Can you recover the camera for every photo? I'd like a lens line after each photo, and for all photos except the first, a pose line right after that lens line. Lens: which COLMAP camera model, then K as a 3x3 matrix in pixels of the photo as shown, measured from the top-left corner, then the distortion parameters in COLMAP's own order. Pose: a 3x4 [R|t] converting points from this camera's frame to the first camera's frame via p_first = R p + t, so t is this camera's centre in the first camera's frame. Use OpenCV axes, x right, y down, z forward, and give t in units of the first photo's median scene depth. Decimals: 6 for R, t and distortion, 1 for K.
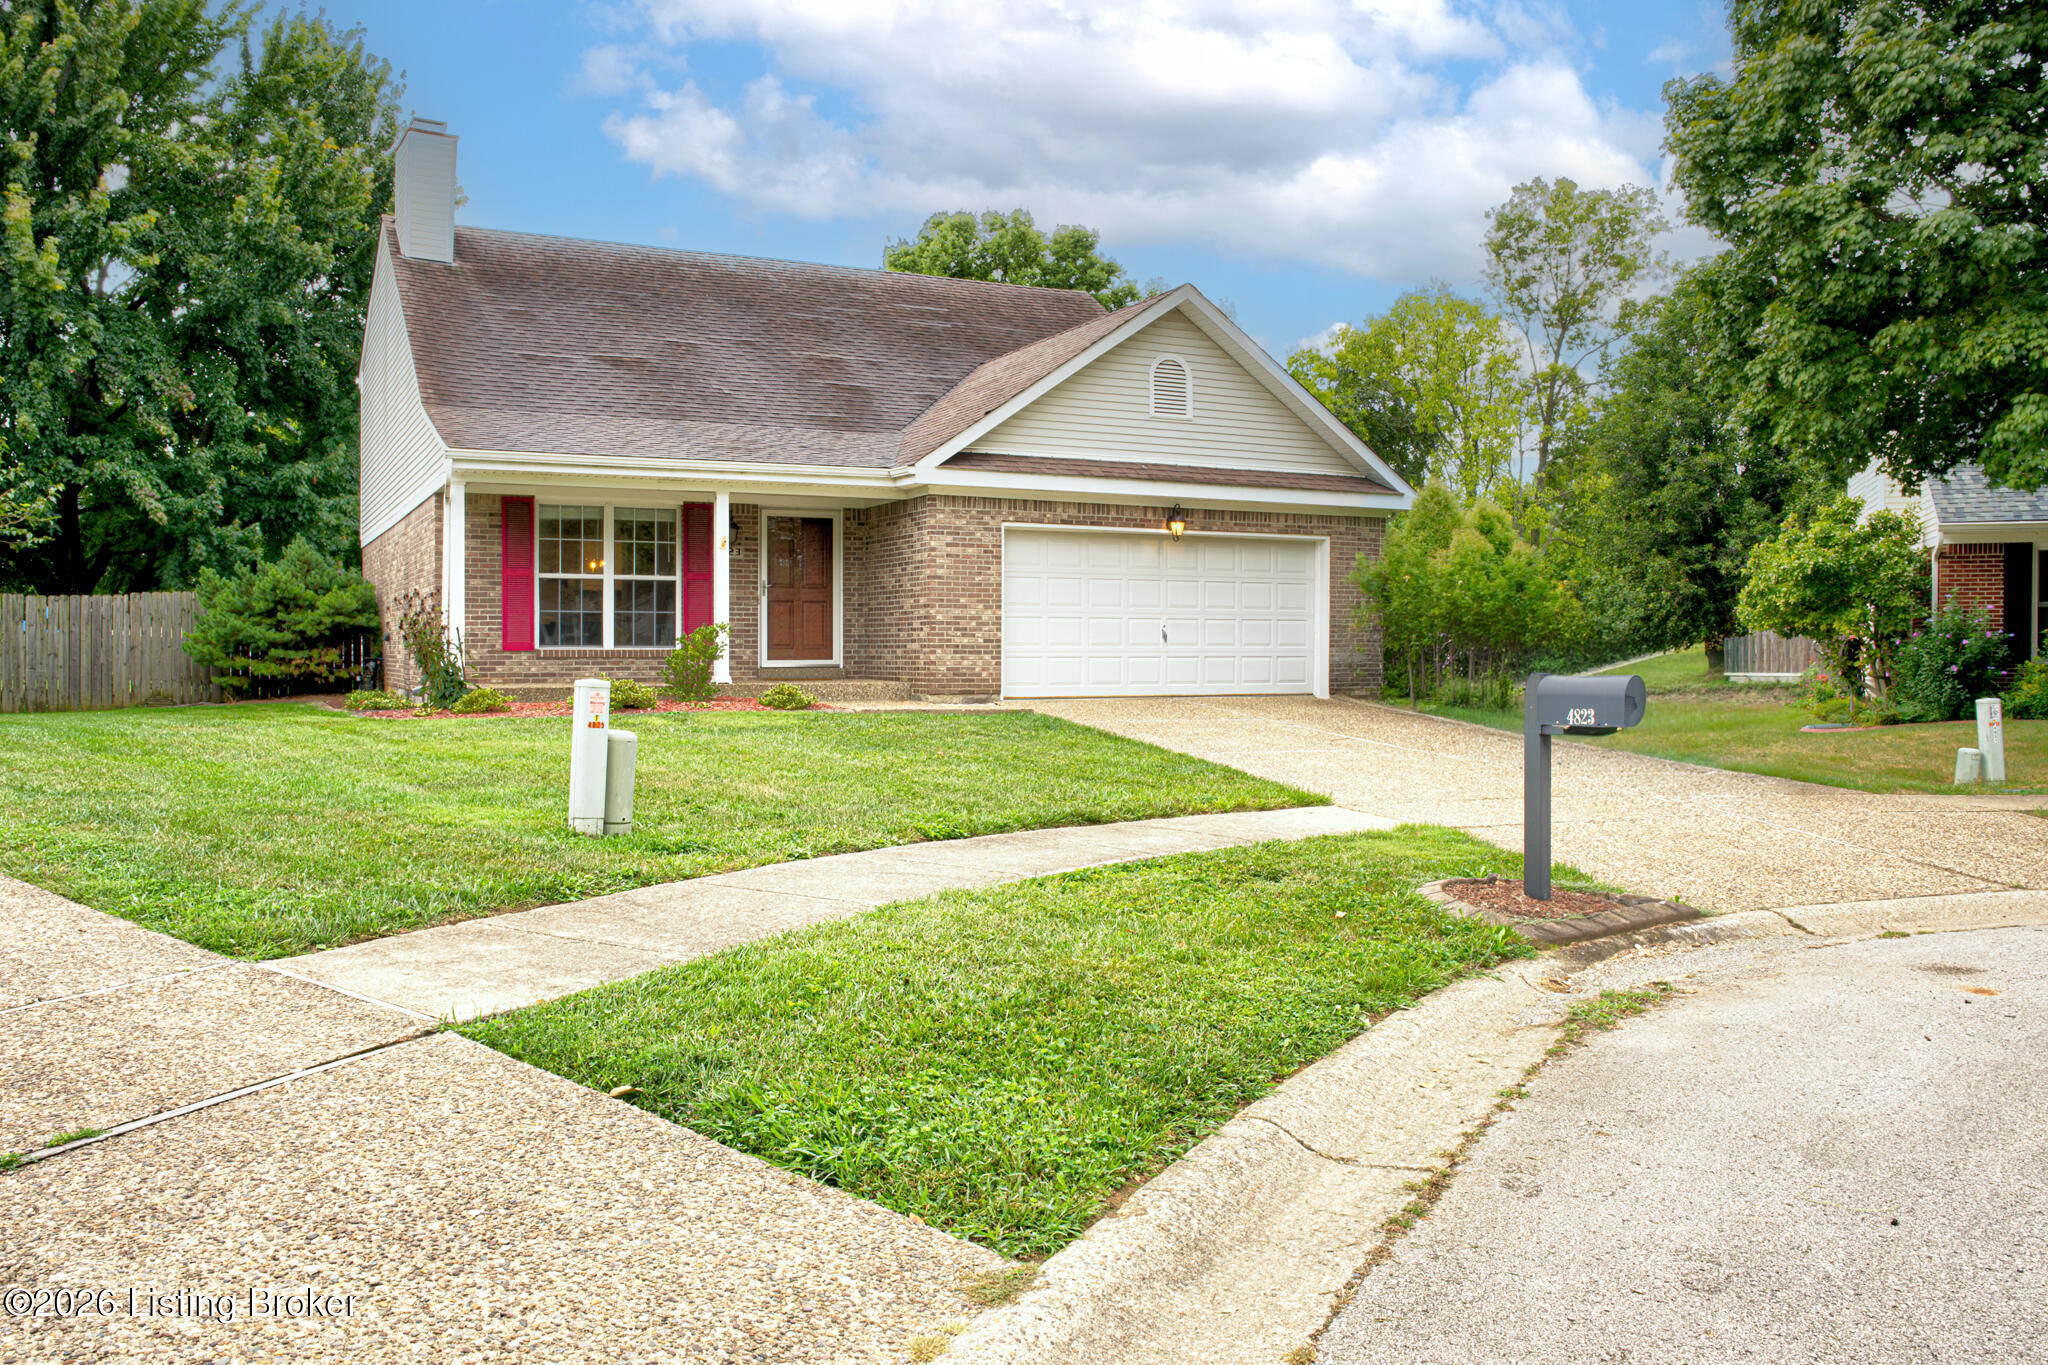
lens RADIAL K [[1642.0, 0, 1024.0], [0, 1642.0, 682.5], [0, 0, 1]] dist [-0.126981, 0.185076]
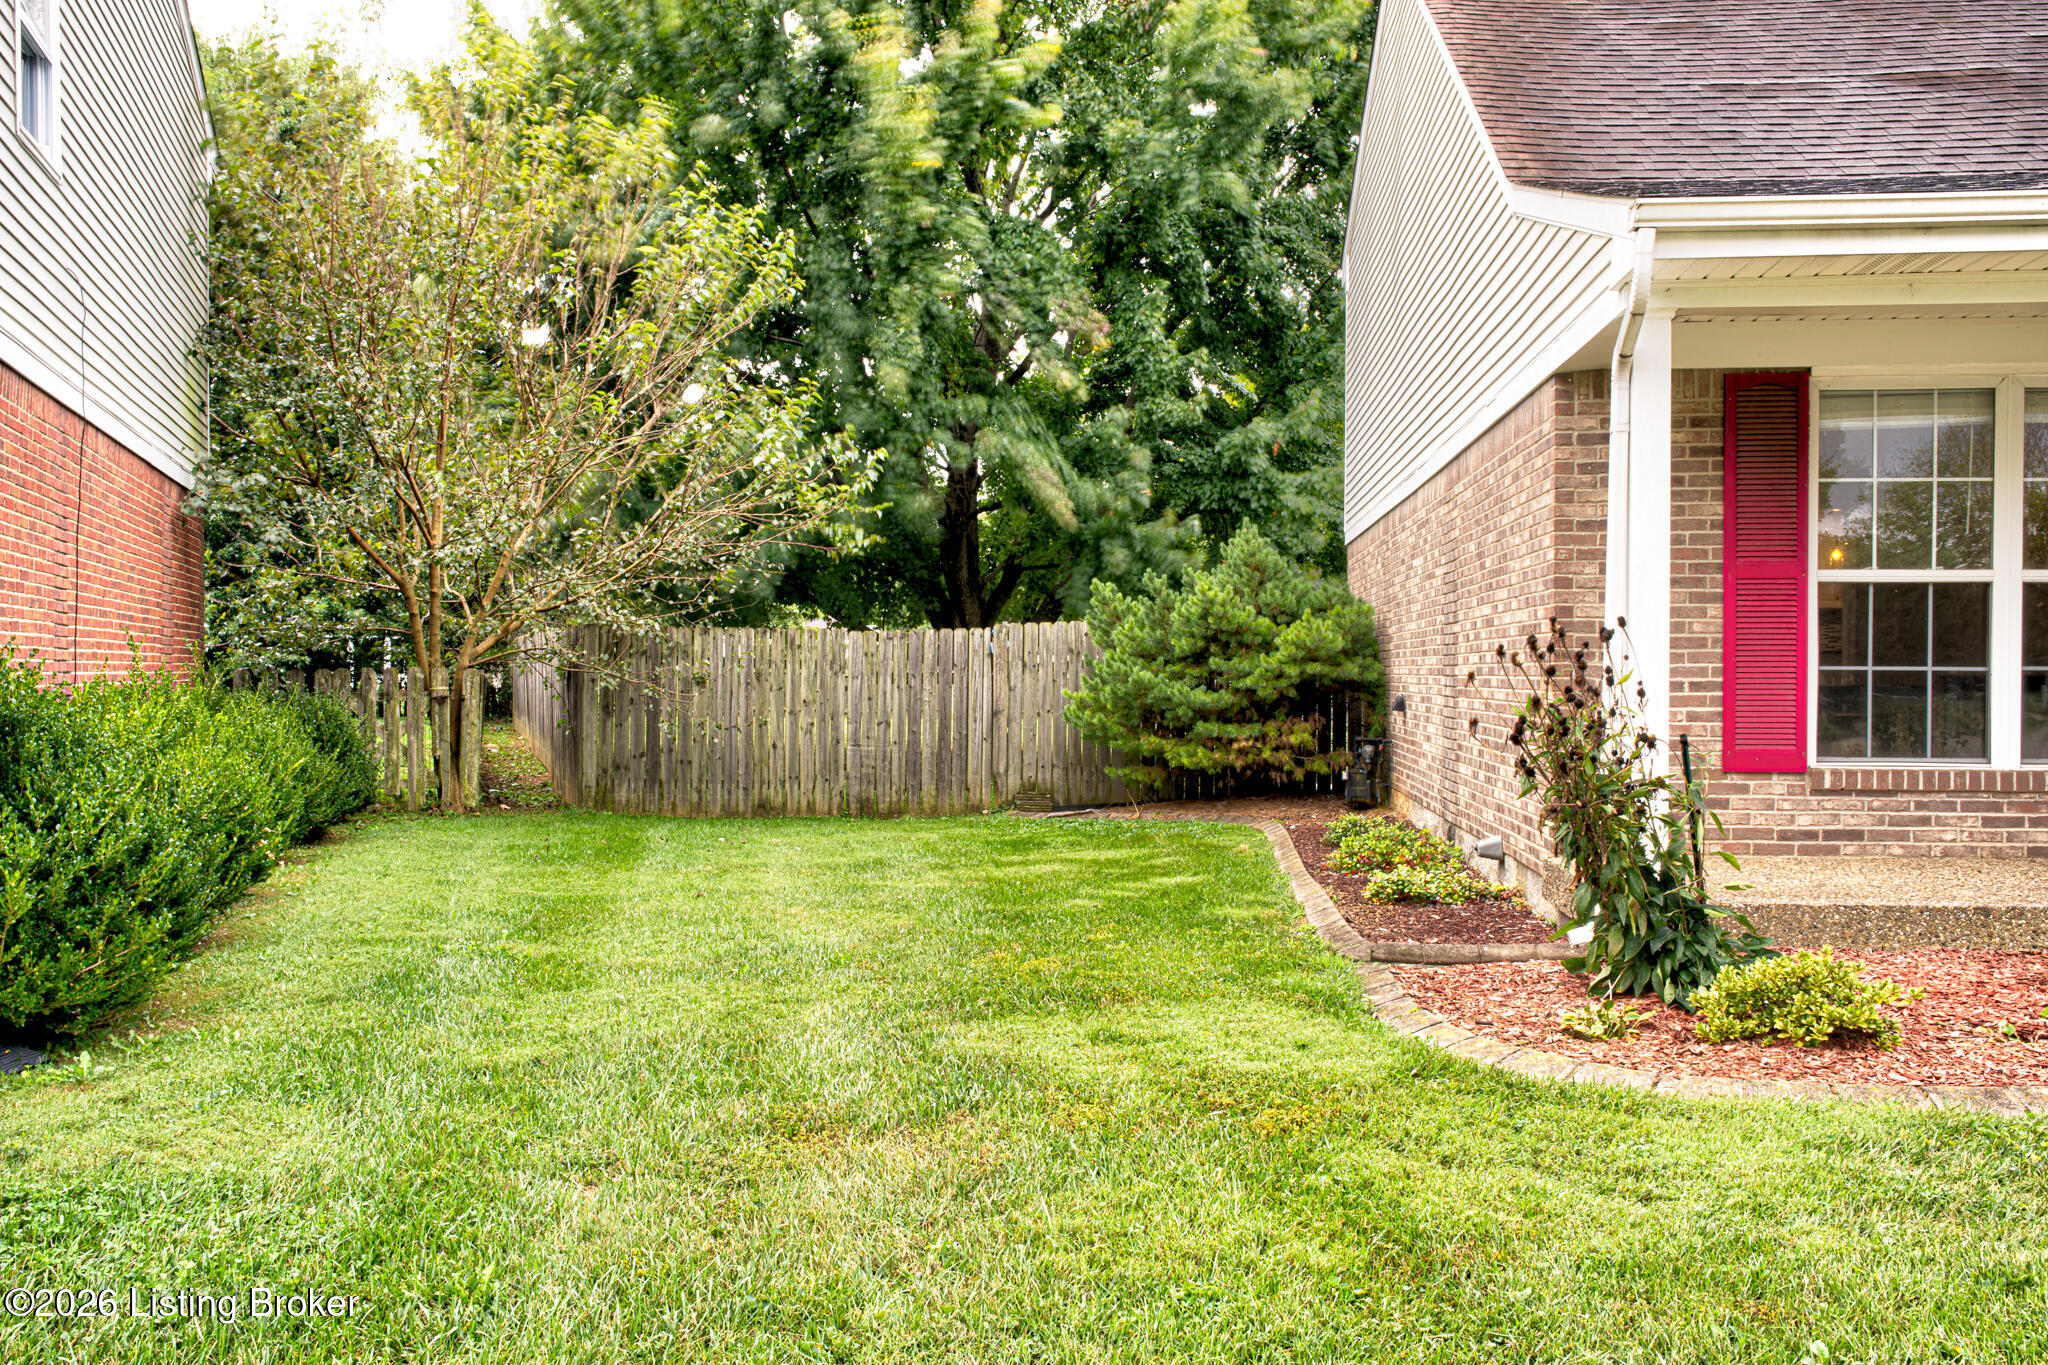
lens RADIAL K [[1741.6, 0, 1024.0], [0, 1741.6, 682.5], [0, 0, 1]] dist [-0.011066, -0.005779]
pose [[0.847778, 0.005071, -0.530327, -0.192002], [-0.012109, 0.999879, -0.009796, -0.027481], [0.530213, 0.014727, 0.847736, 0.442221]]
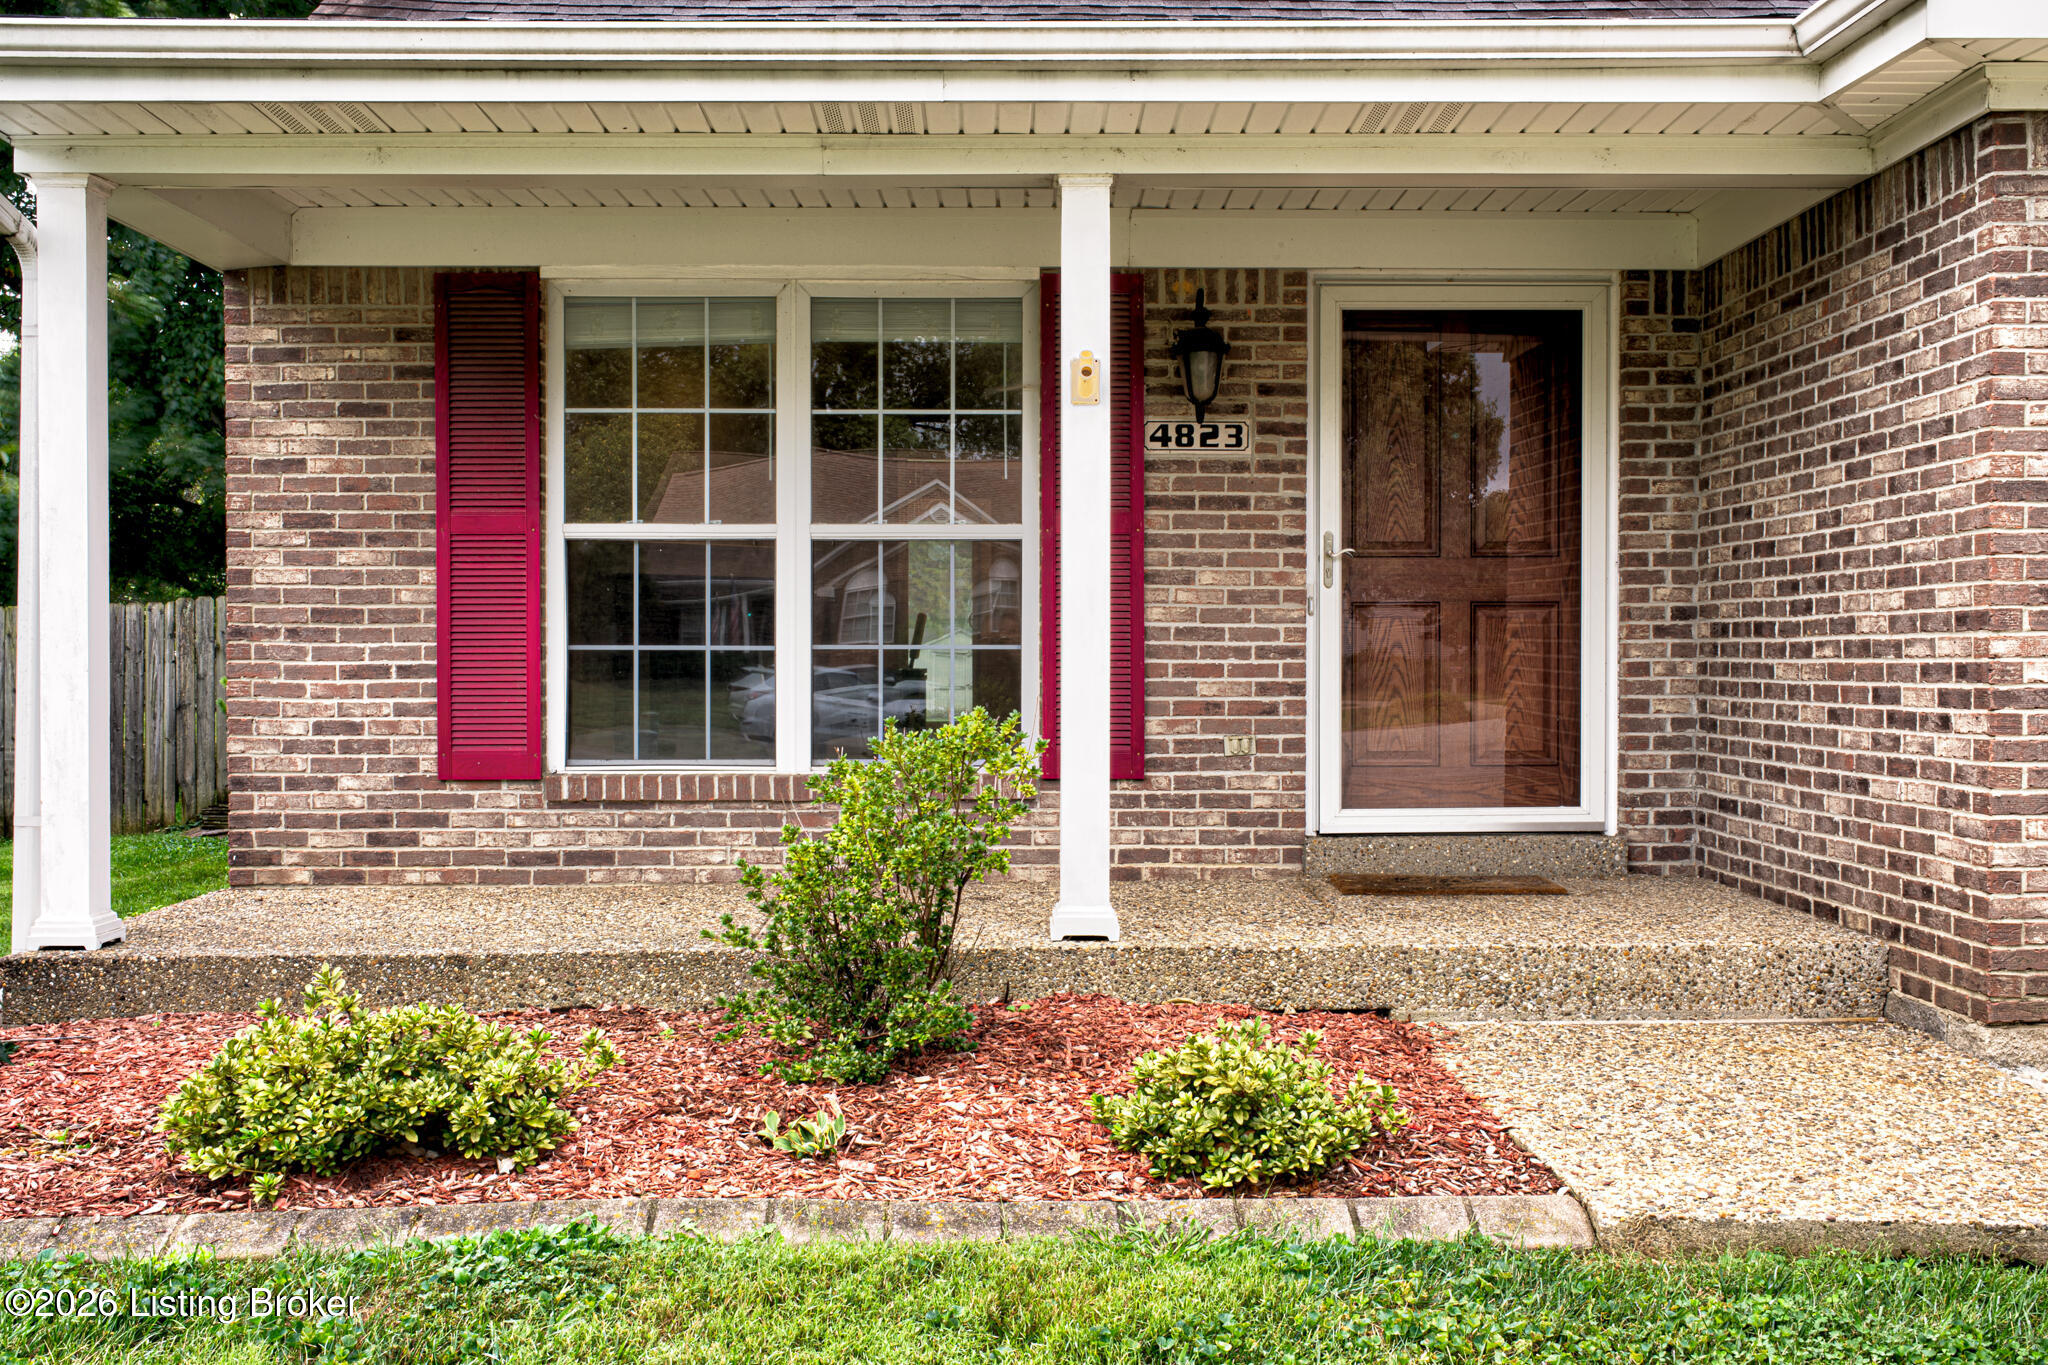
lens RADIAL K [[2006.5, 0, 1024.0], [0, 2006.5, 682.5], [0, 0, 1]] dist [-0.004105, 0.009008]
pose [[0.902308, 0.003565, -0.431077, -0.046555], [-0.005688, 0.999977, -0.003636, -0.029306], [0.431054, 0.005733, 0.902308, 0.559165]]
